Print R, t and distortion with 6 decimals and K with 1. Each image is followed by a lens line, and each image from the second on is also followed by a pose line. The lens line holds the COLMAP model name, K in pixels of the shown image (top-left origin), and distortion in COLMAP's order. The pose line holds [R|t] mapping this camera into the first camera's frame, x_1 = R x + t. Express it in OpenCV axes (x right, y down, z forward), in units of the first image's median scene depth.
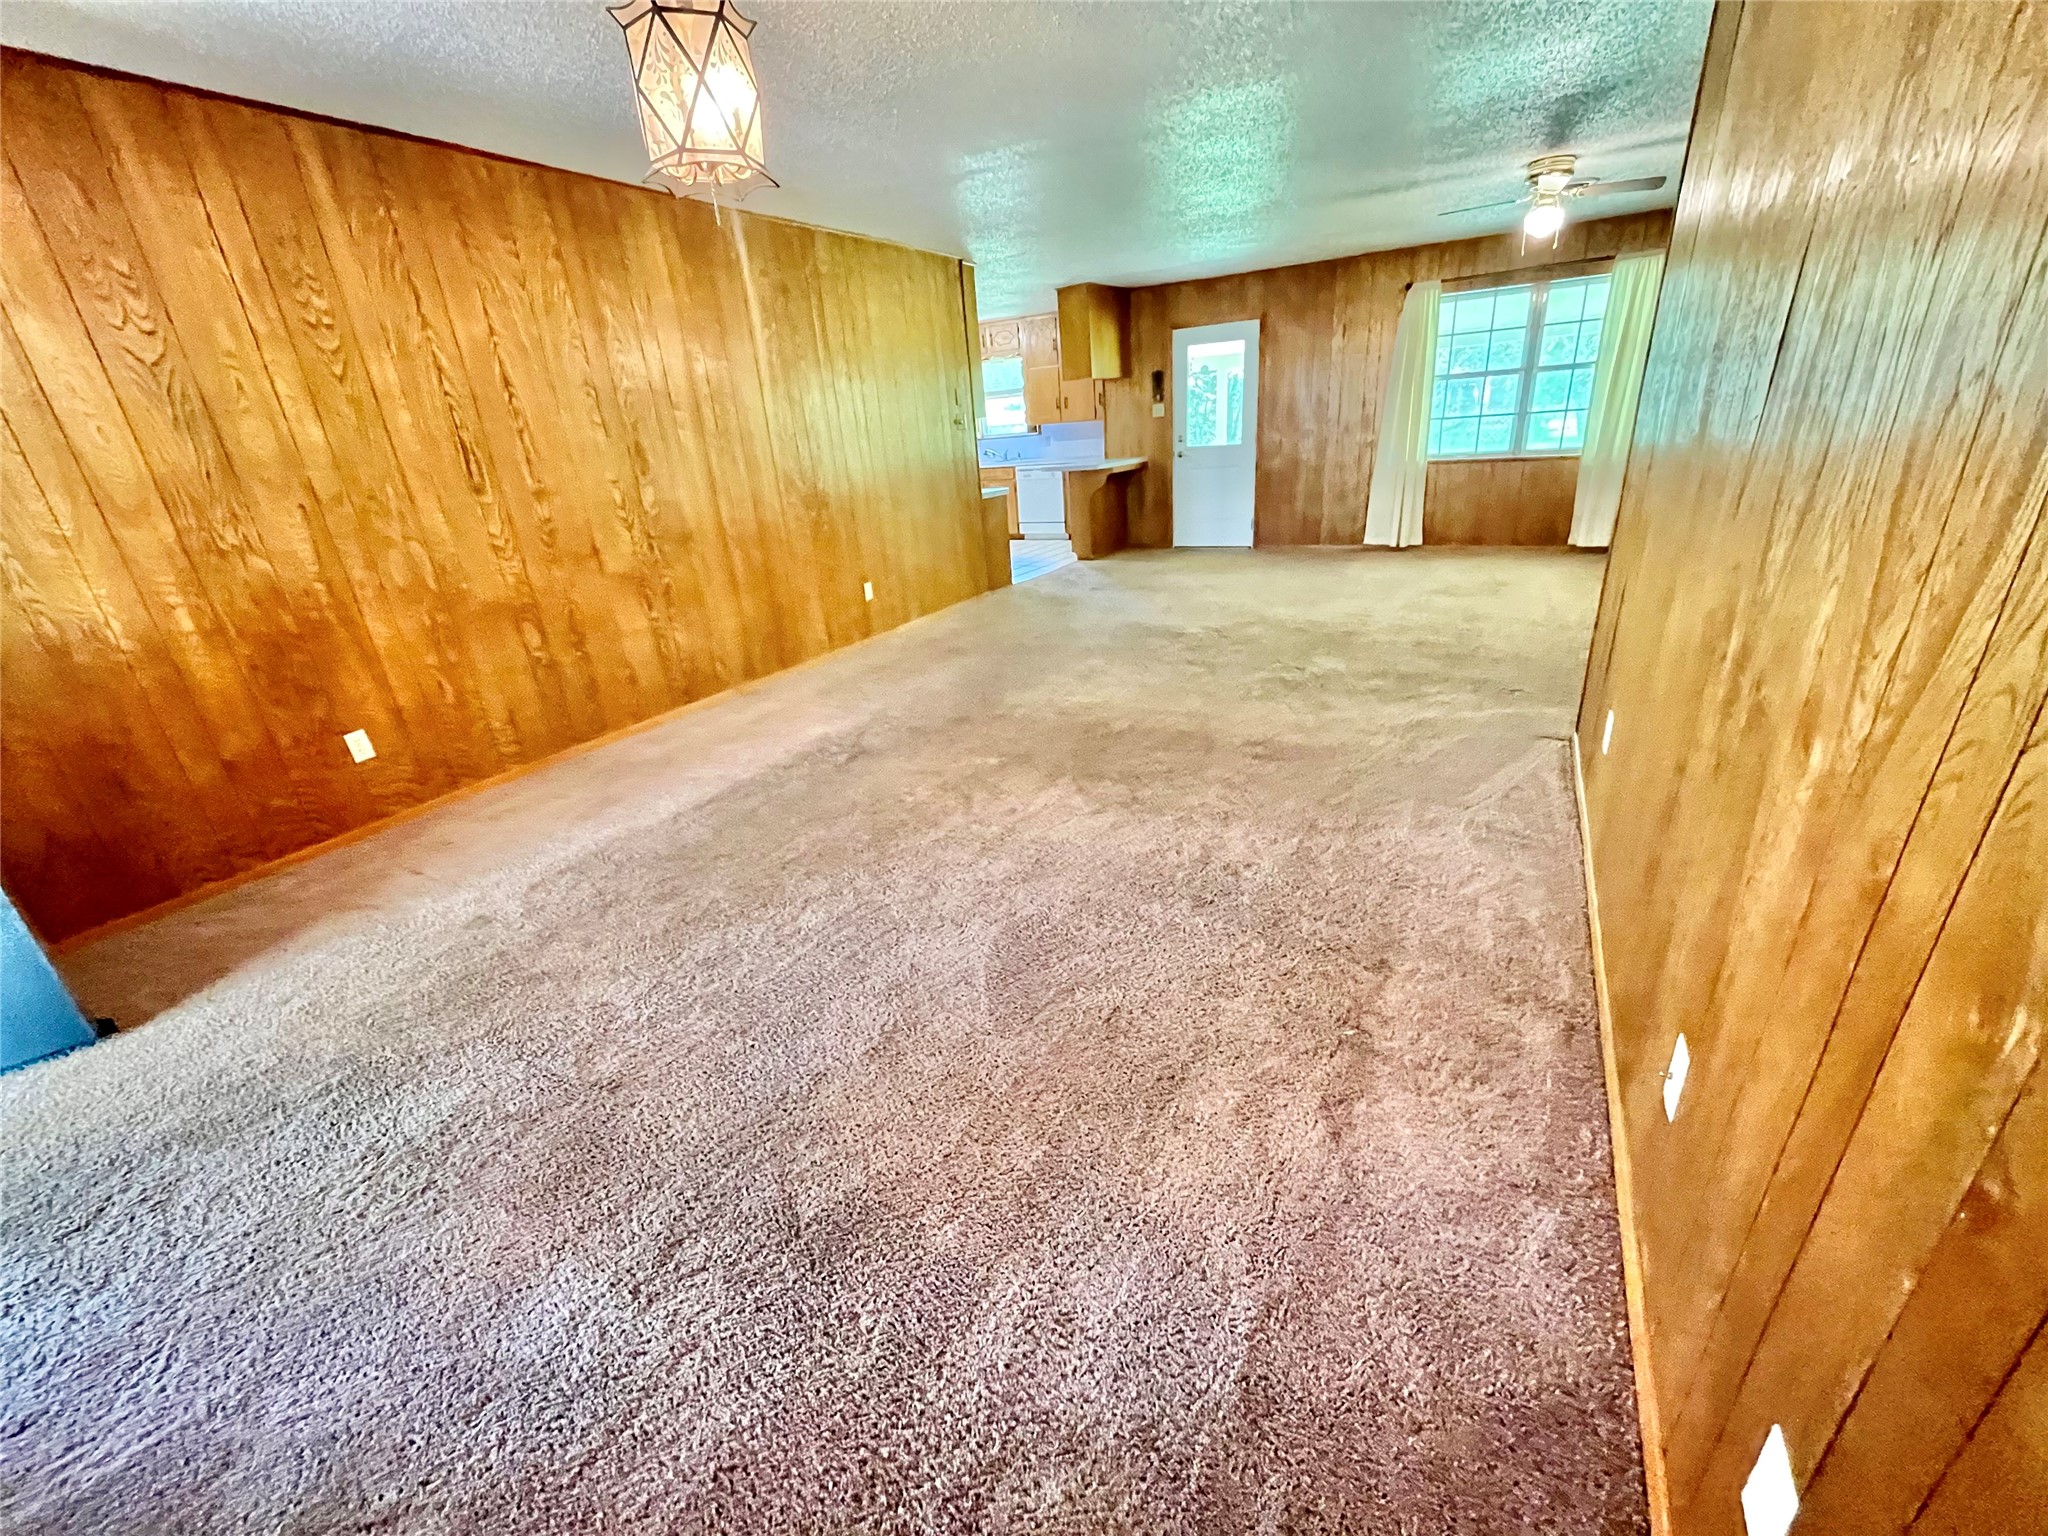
lens RADIAL K [[828.0, 0, 1021.0], [0, 828.0, 783.3], [0, 0, 1]] dist [-0.004482, -0.000647]
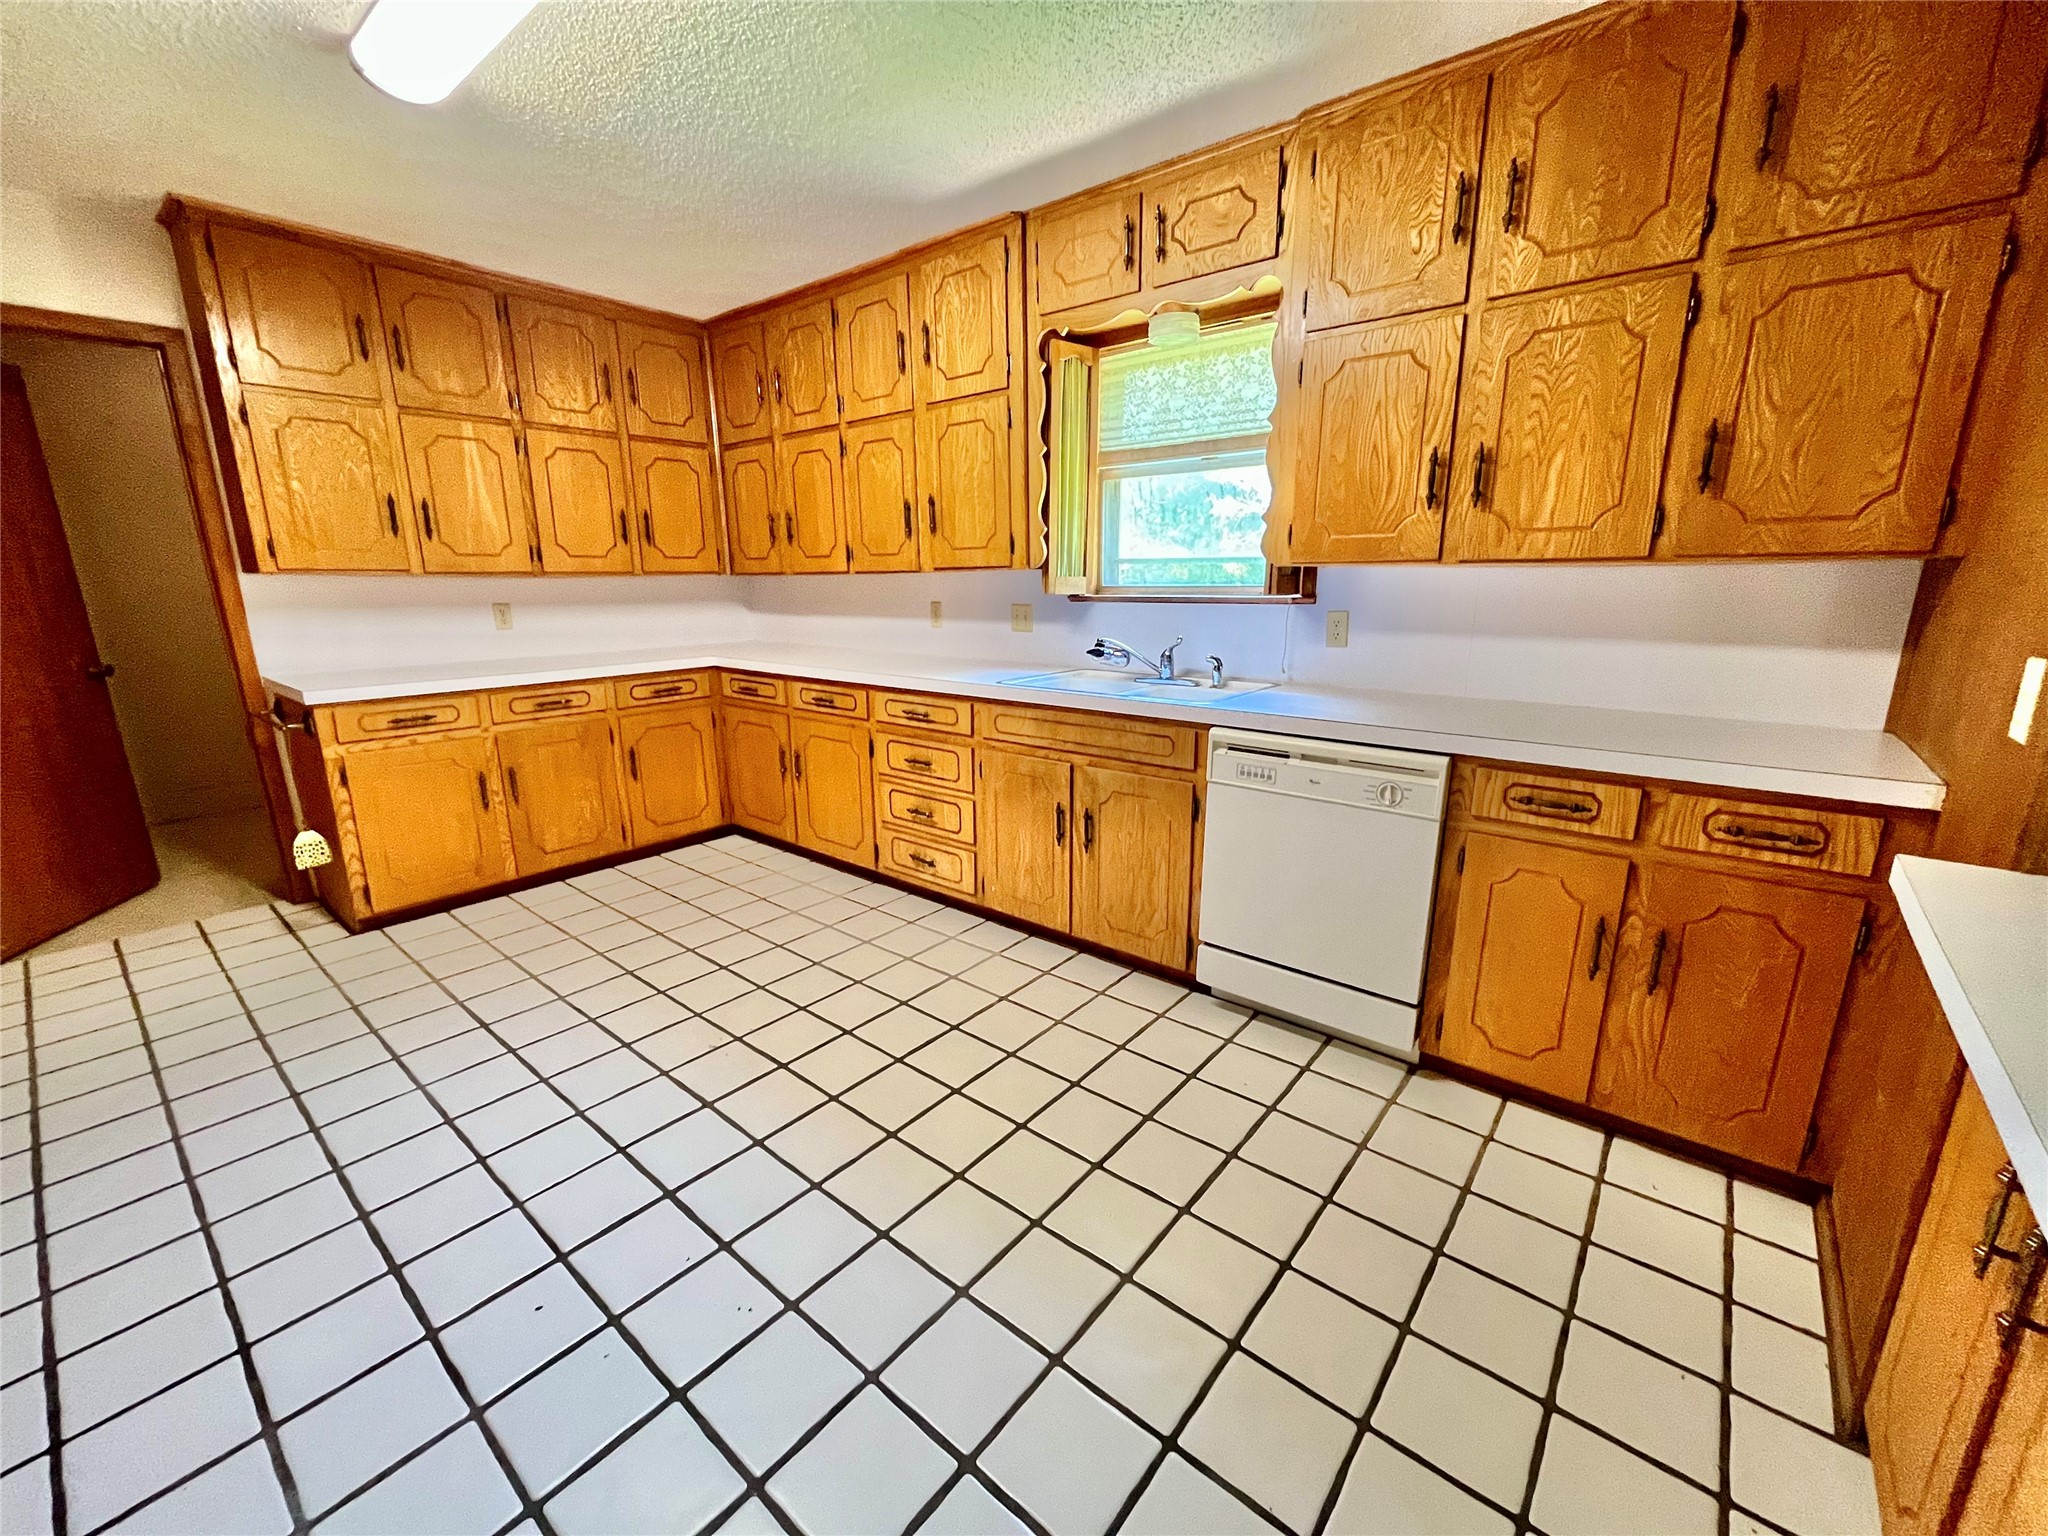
lens RADIAL K [[828.0, 0, 1024.5], [0, 828.0, 777.1], [0, 0, 1]] dist [-0.004482, -0.000647]
pose [[0.980428, 0.109967, -0.163301, -0.022863], [-0.133816, 0.980627, -0.143054, -0.415366], [0.144406, 0.162107, 0.976150, 0.969488]]
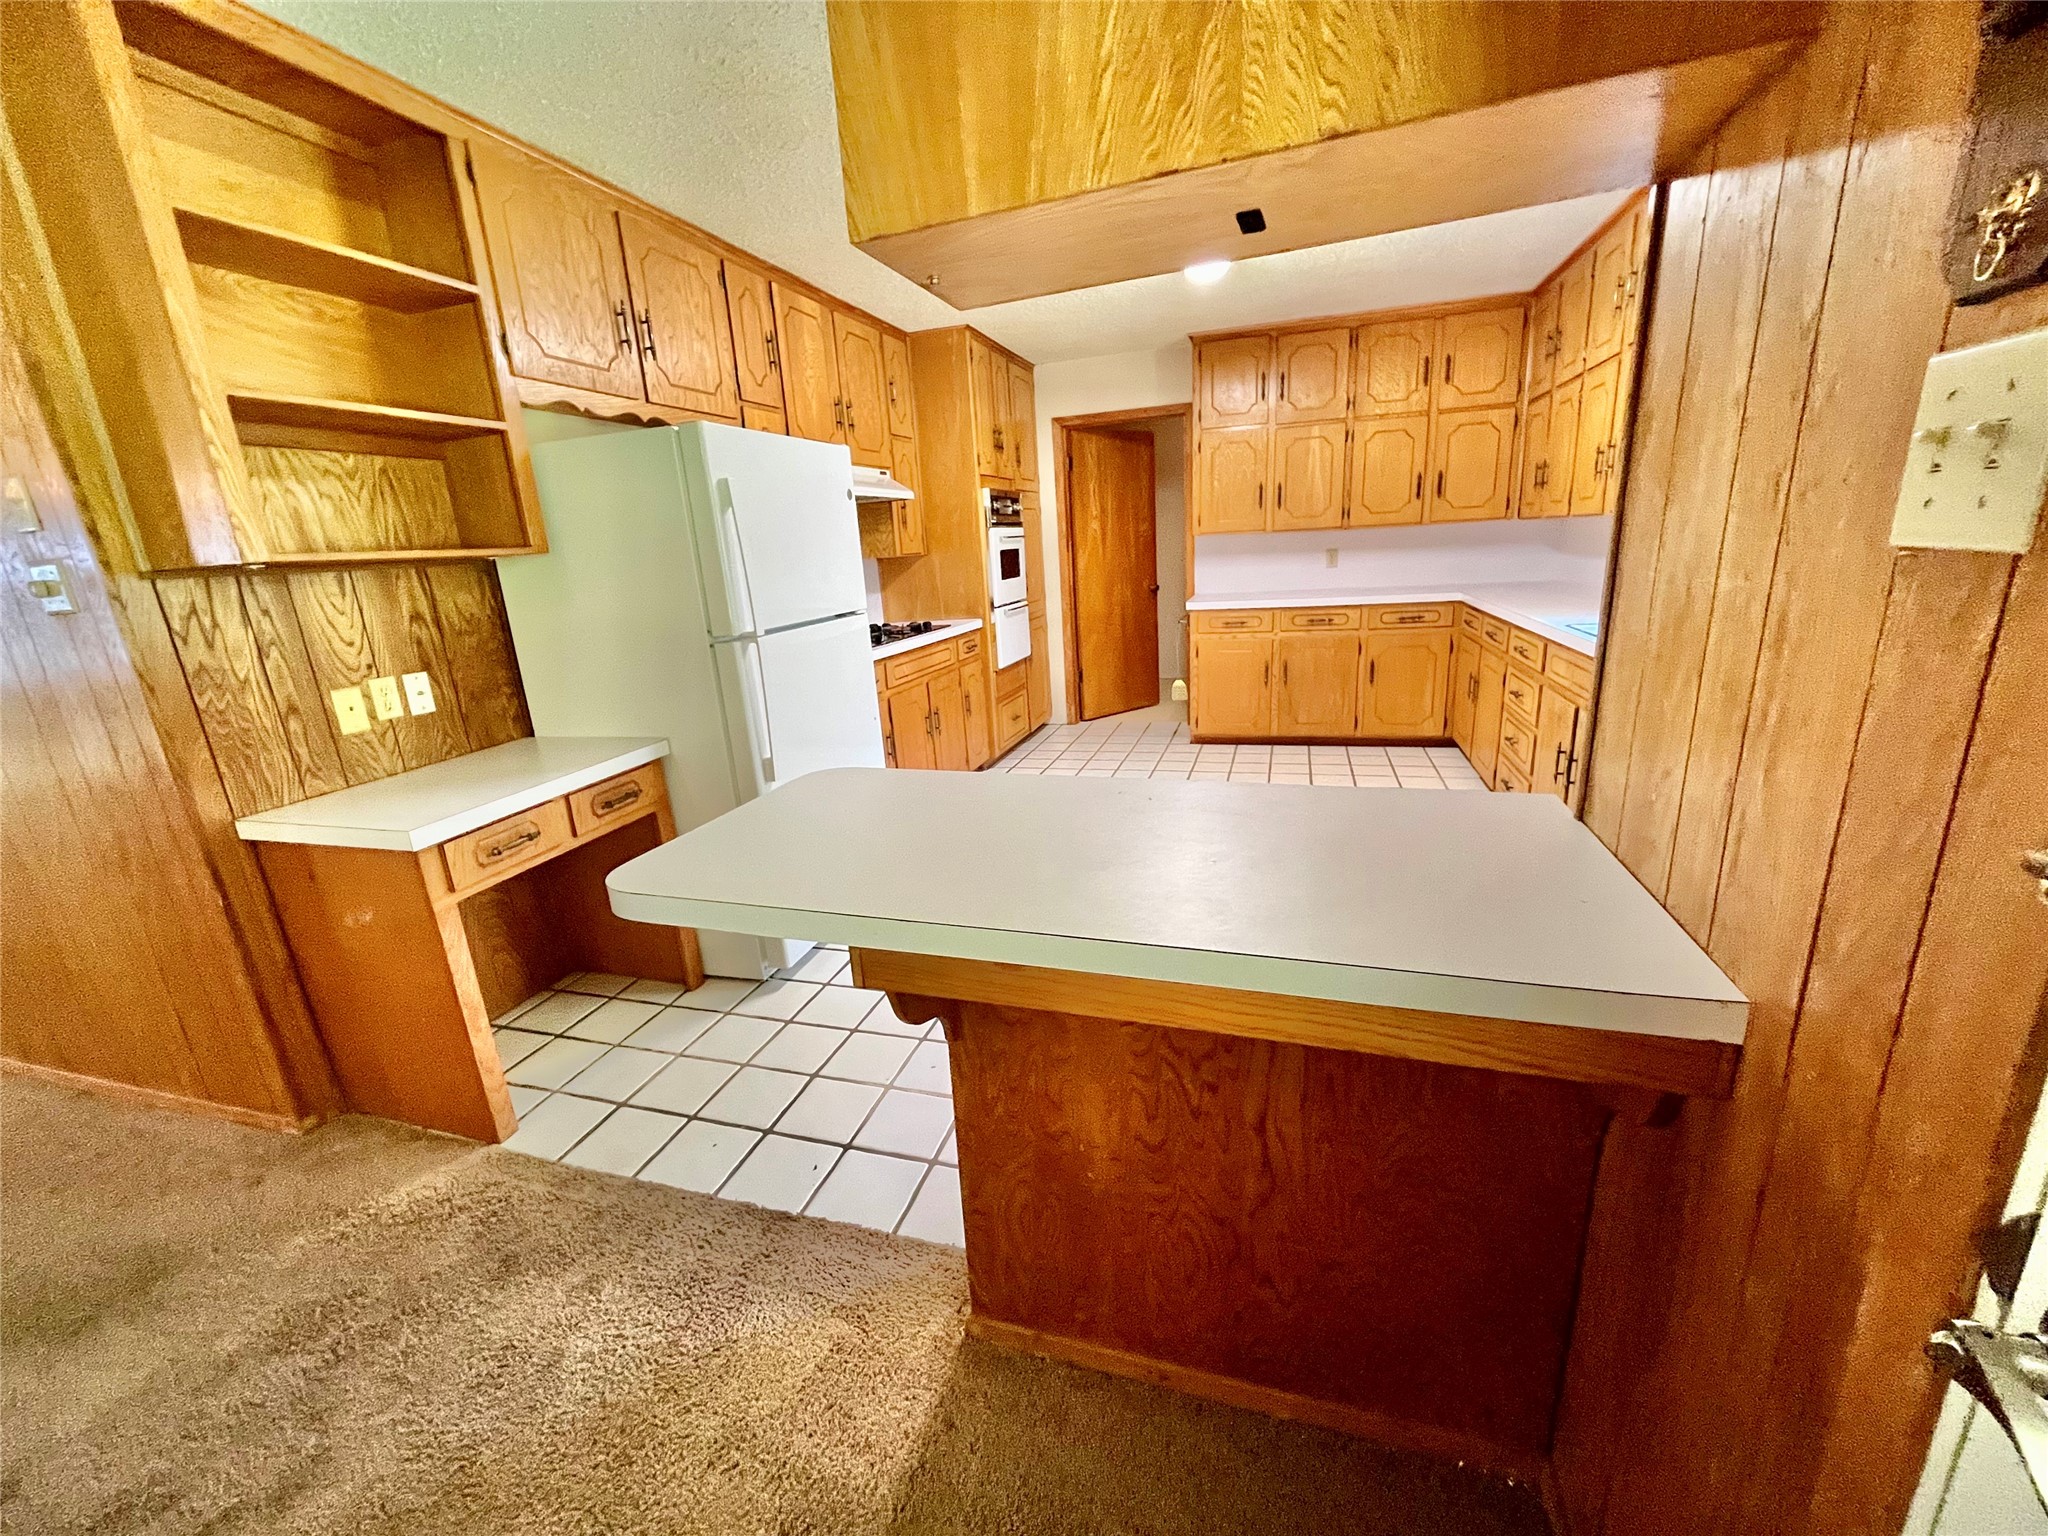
lens RADIAL K [[828.0, 0, 1023.0], [0, 828.0, 780.1], [0, 0, 1]] dist [-0.004482, -0.000647]
pose [[0.205709, 0.327133, -0.922316, 0.226006], [-0.344275, 0.906417, 0.244708, -0.448580], [0.916056, 0.267192, 0.299082, 0.991332]]
